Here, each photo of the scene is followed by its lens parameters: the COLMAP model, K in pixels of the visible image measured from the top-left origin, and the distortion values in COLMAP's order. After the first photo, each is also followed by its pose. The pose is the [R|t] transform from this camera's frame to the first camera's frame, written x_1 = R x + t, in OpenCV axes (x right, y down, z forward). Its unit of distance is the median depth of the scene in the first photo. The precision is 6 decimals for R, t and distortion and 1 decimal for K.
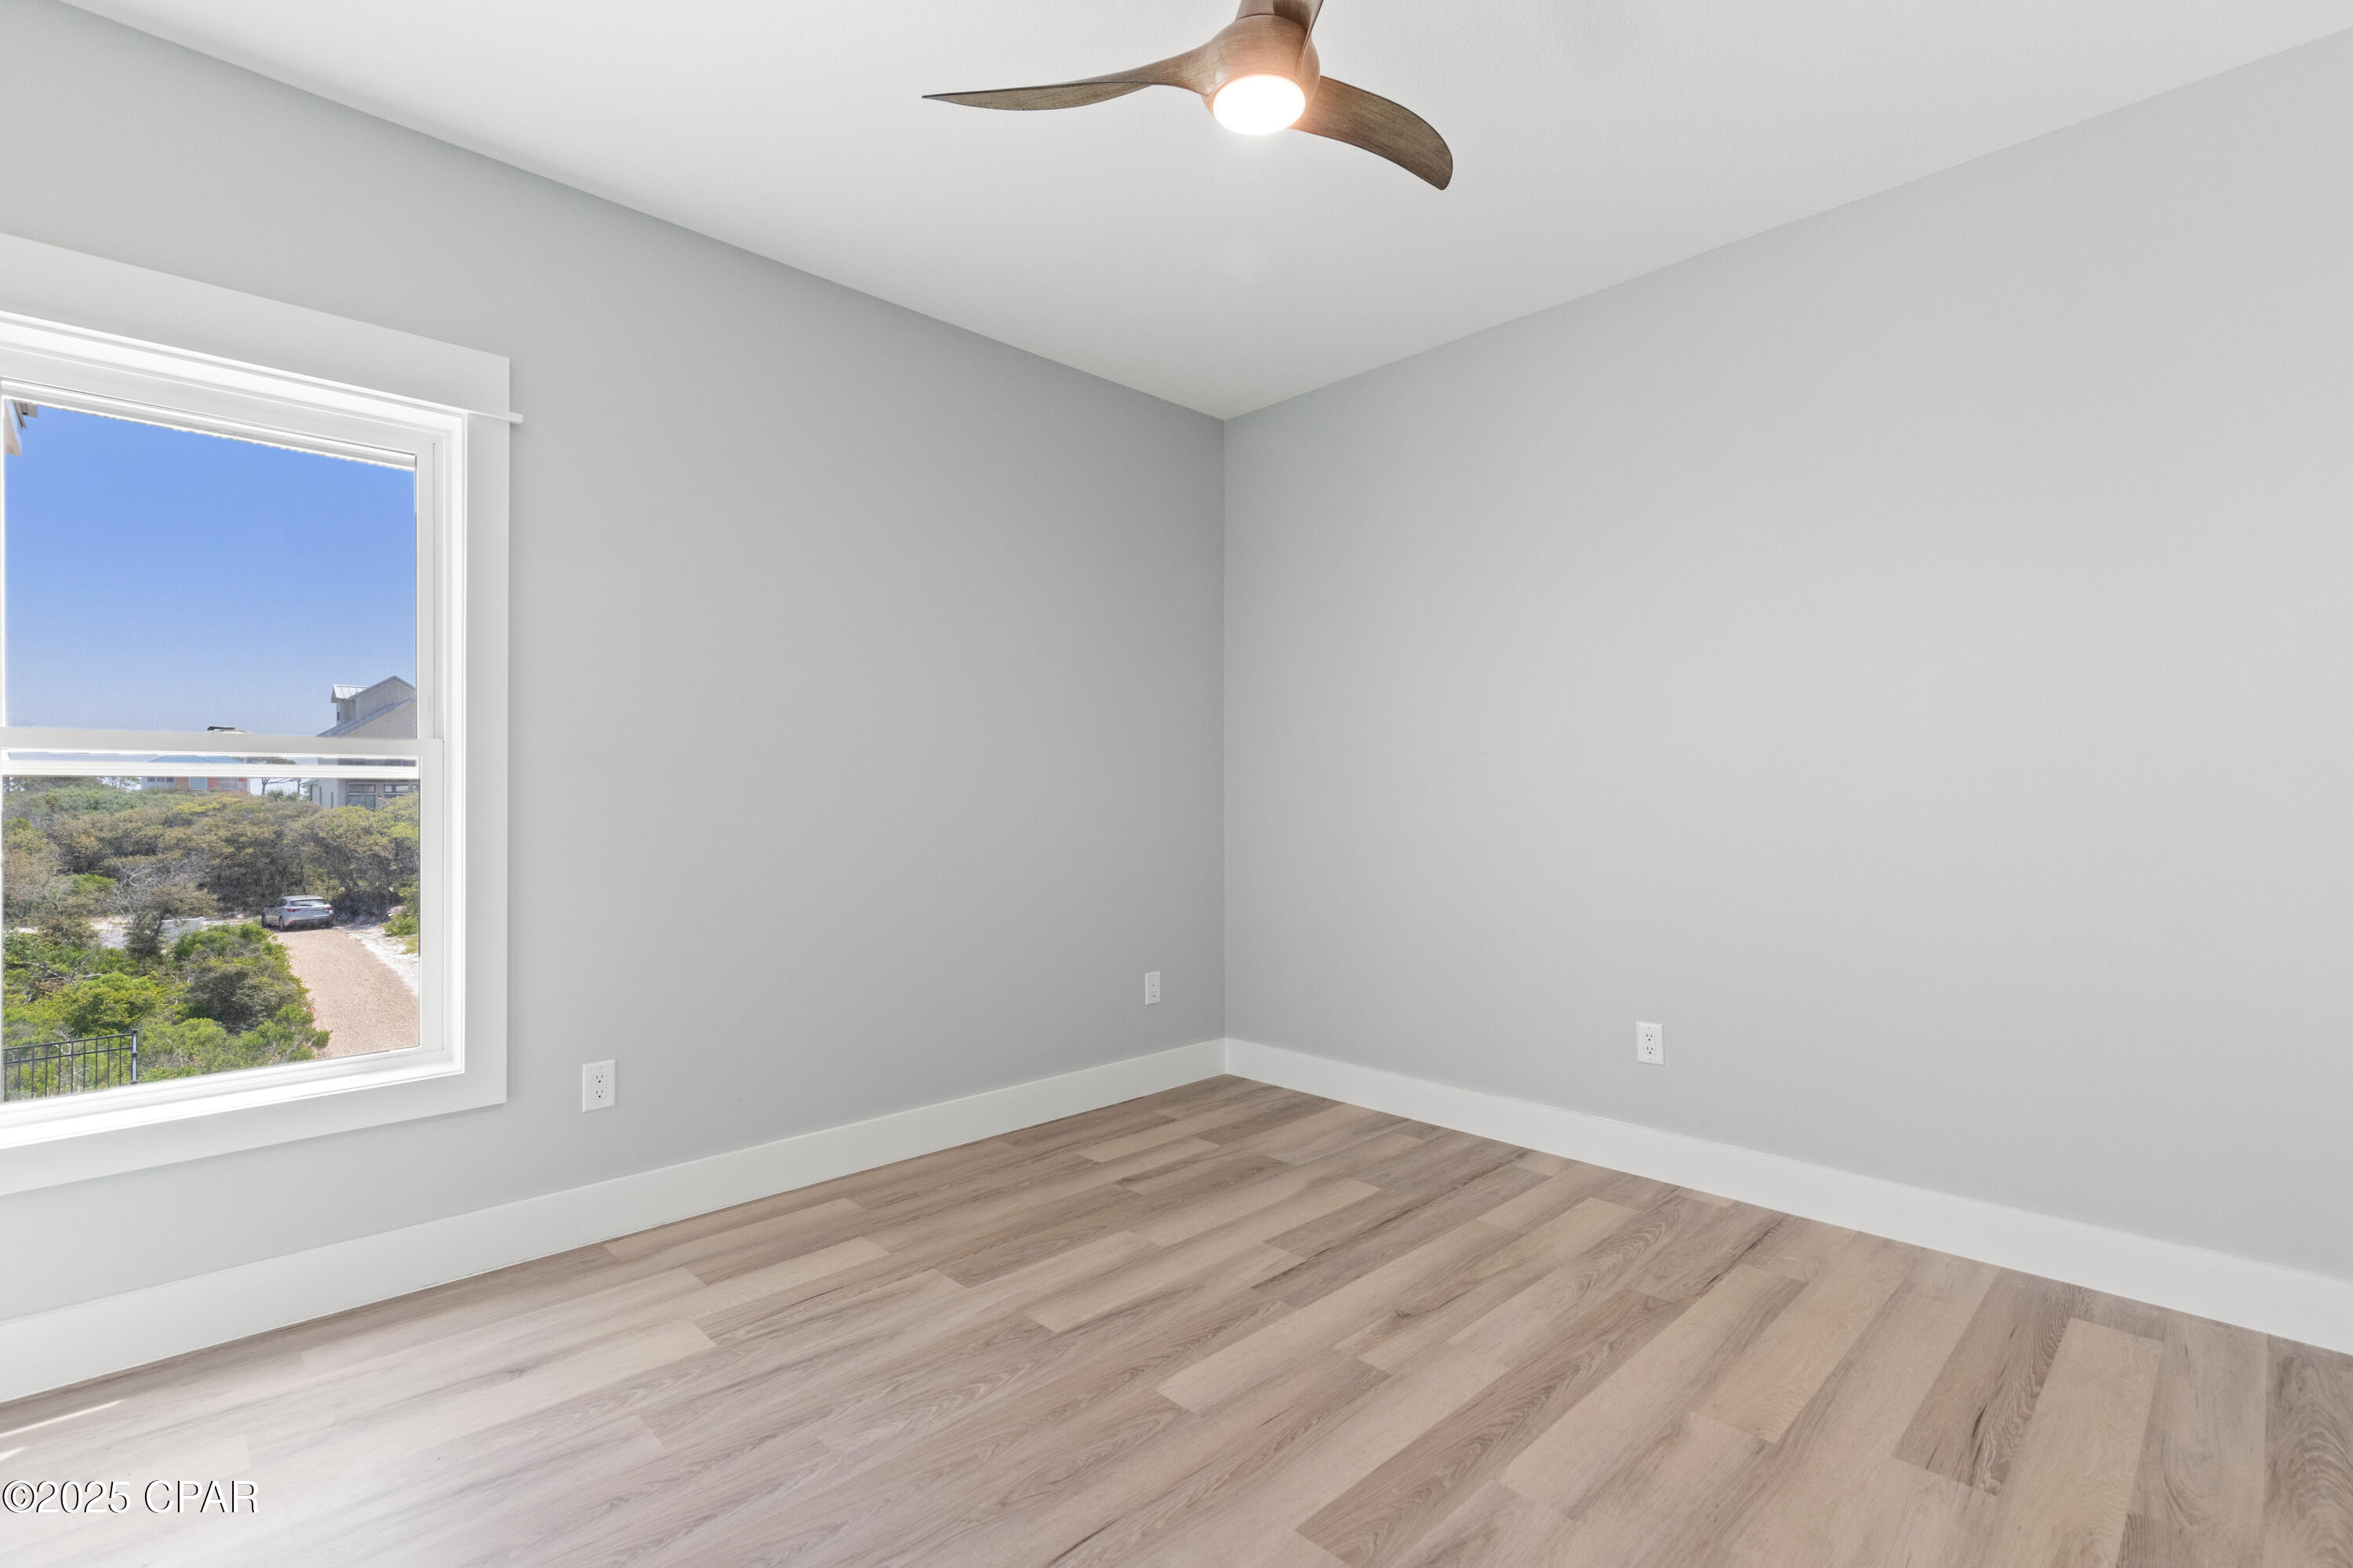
lens RADIAL K [[1079.4, 0, 1141.8], [0, 1079.4, 811.4], [0, 0, 1]] dist [0.012512, -0.003094]
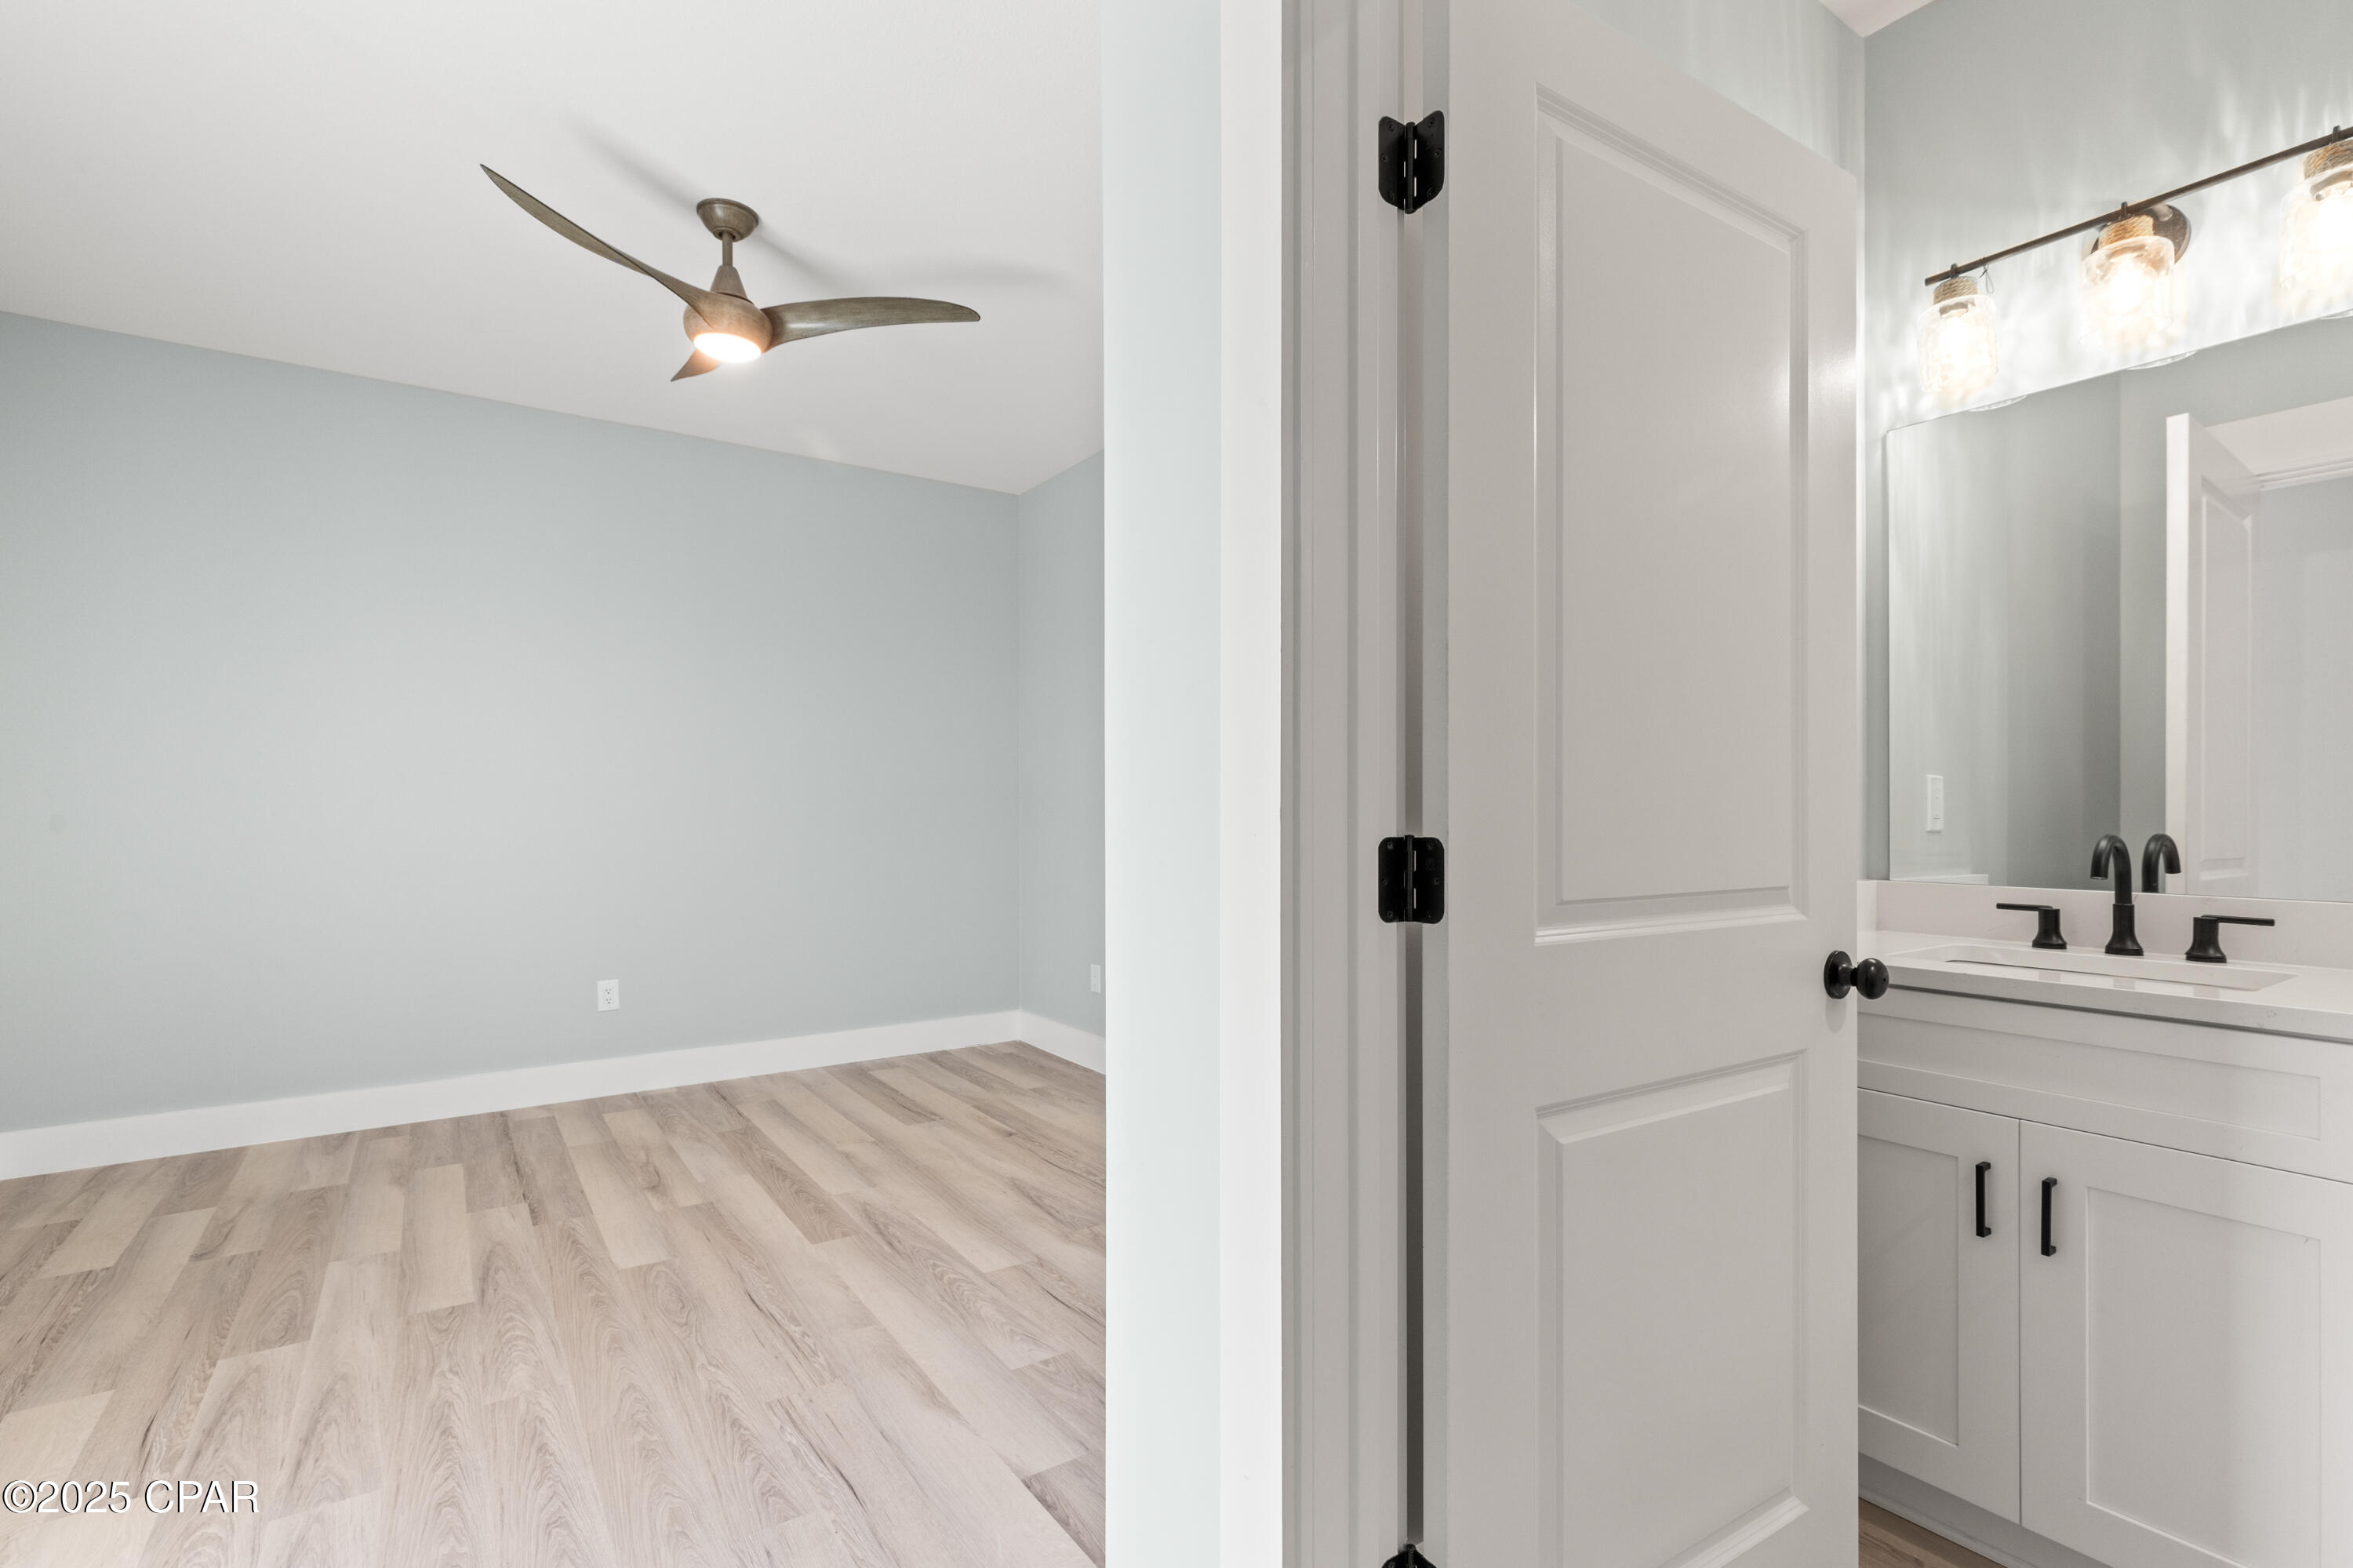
lens RADIAL K [[1079.4, 0, 1183.5], [0, 1079.4, 806.5], [0, 0, 1]] dist [0.012512, -0.003094]
pose [[0.153893, 0.005343, 0.988073, -0.899309], [0.016733, 0.999828, -0.008013, 0.002789], [-0.987946, 0.017767, 0.153777, 0.099006]]
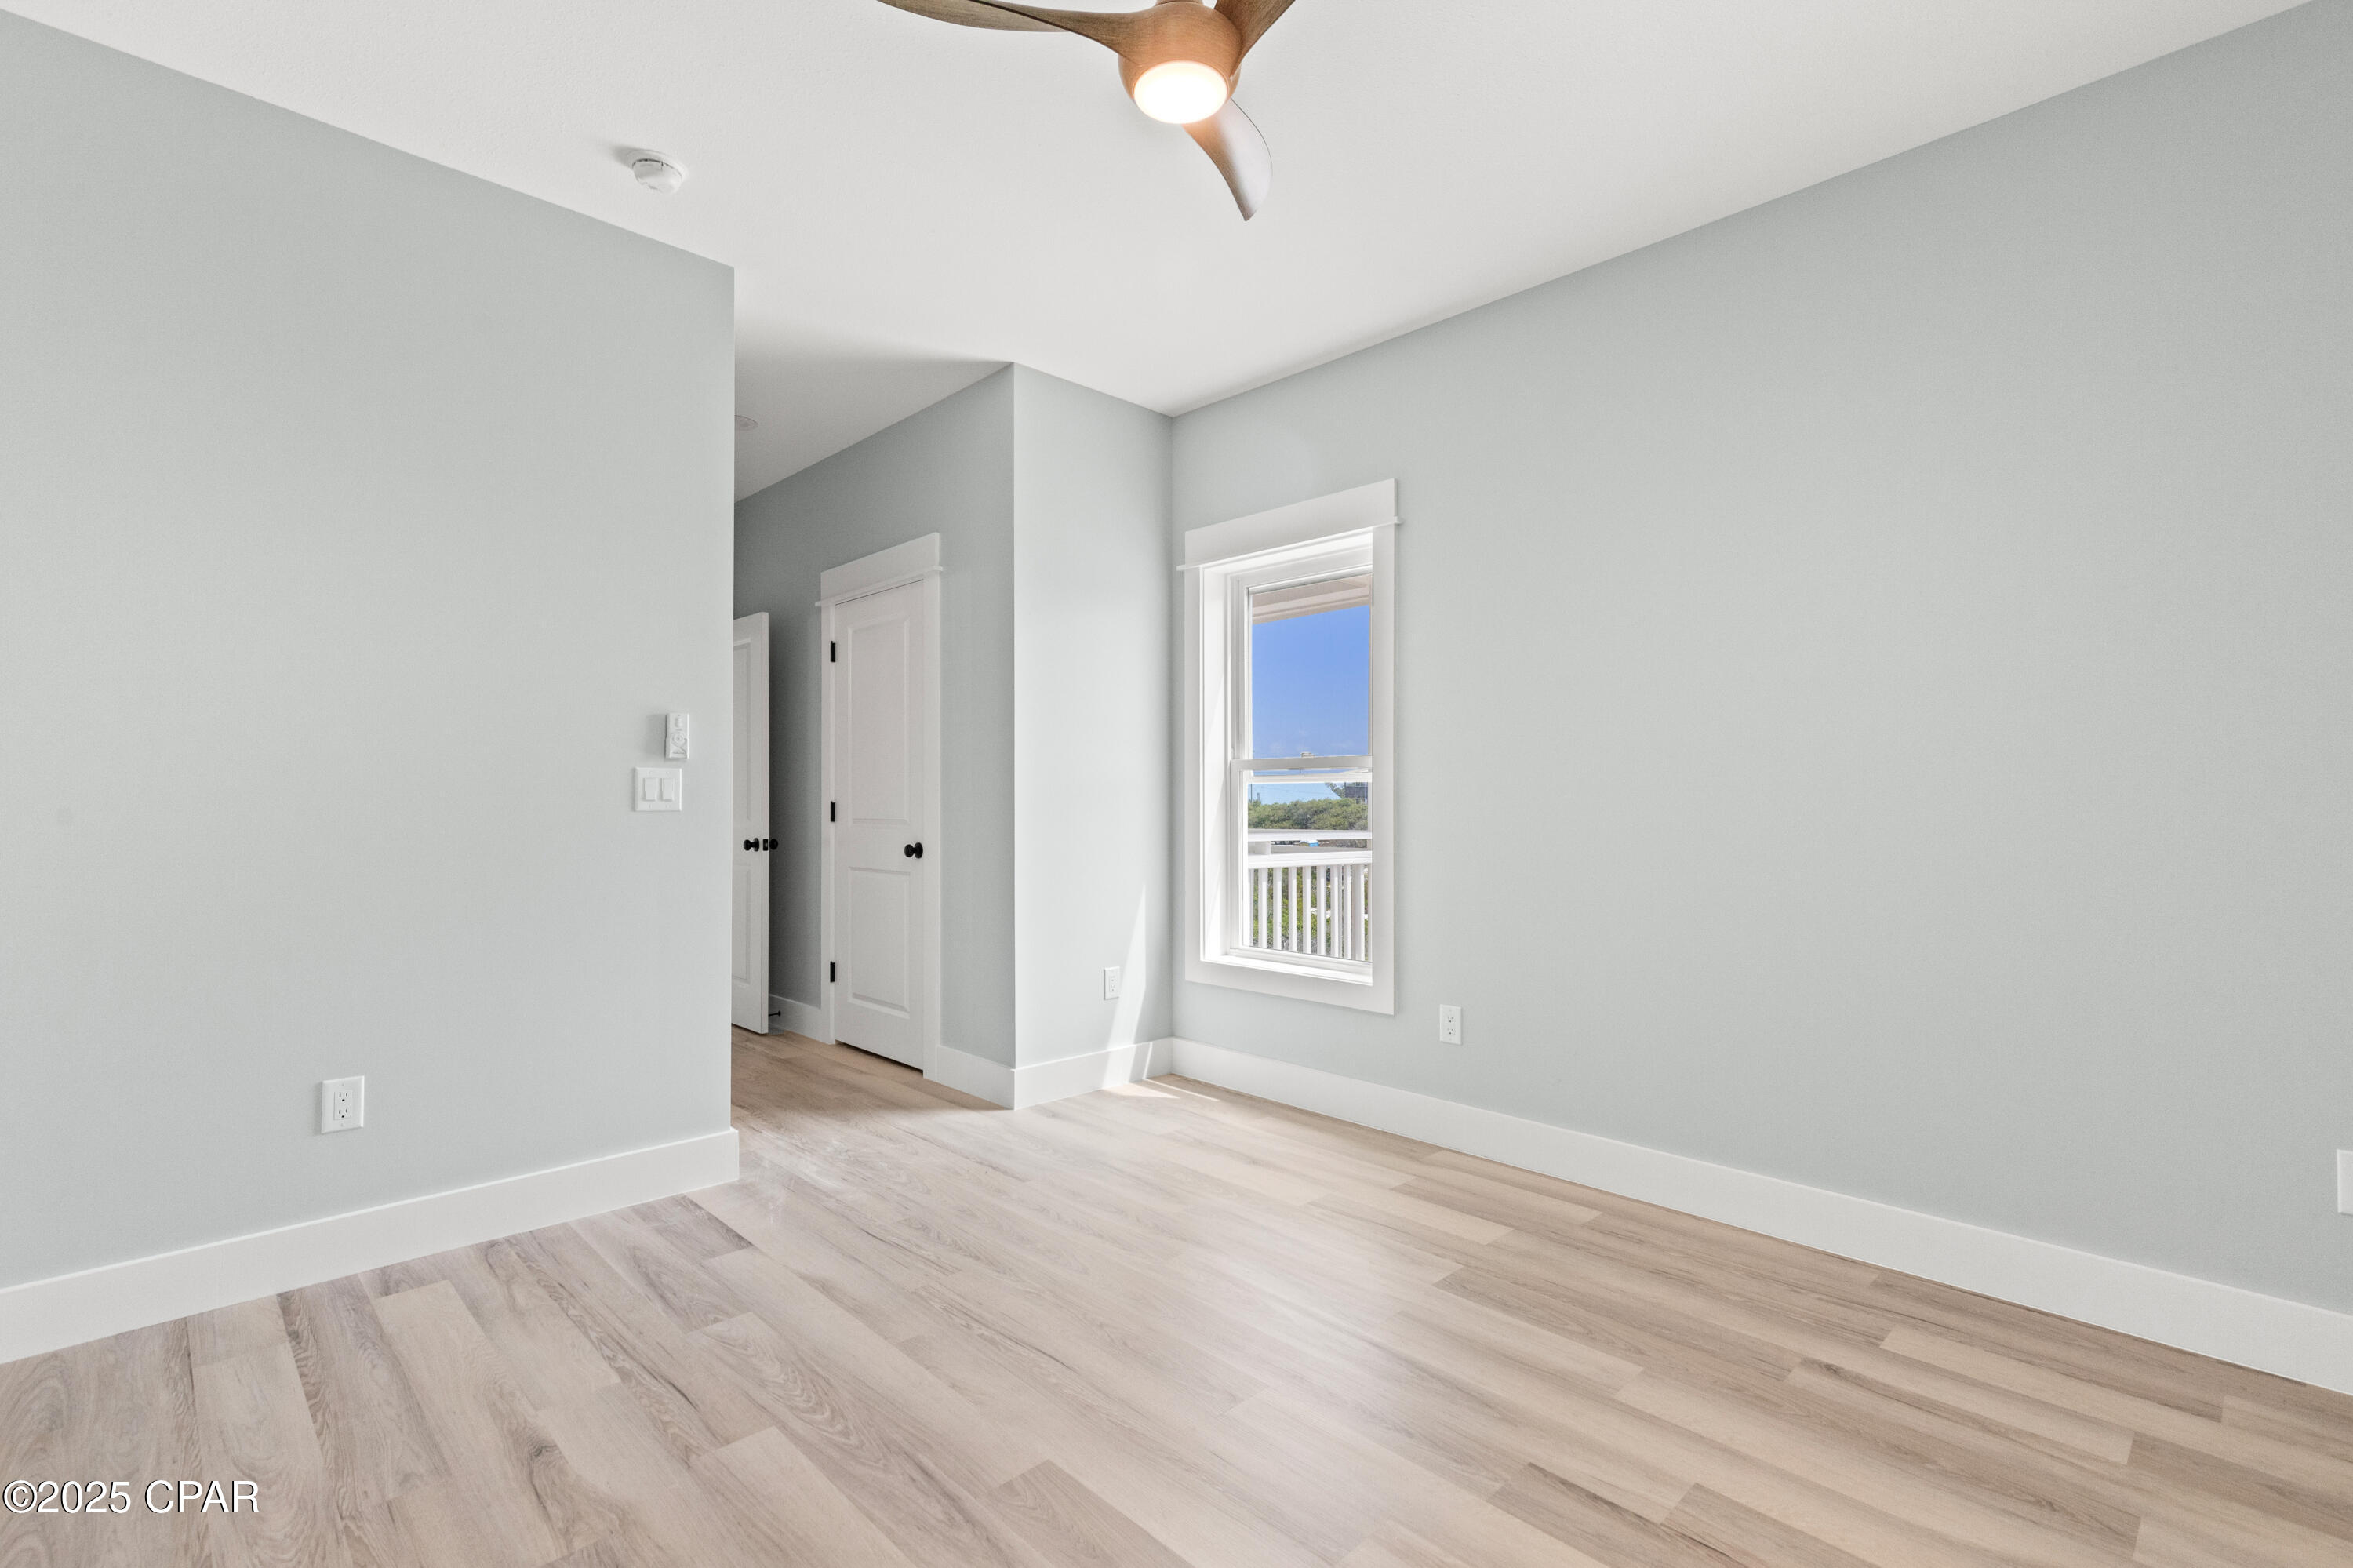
lens RADIAL K [[1079.4, 0, 1189.8], [0, 1079.4, 821.6], [0, 0, 1]] dist [0.012512, -0.003094]
pose [[0.012955, 0.025562, -0.999589, 0.767759], [-0.016187, 0.999548, 0.025351, -0.010136], [0.999785, 0.015852, 0.013363, 0.699655]]
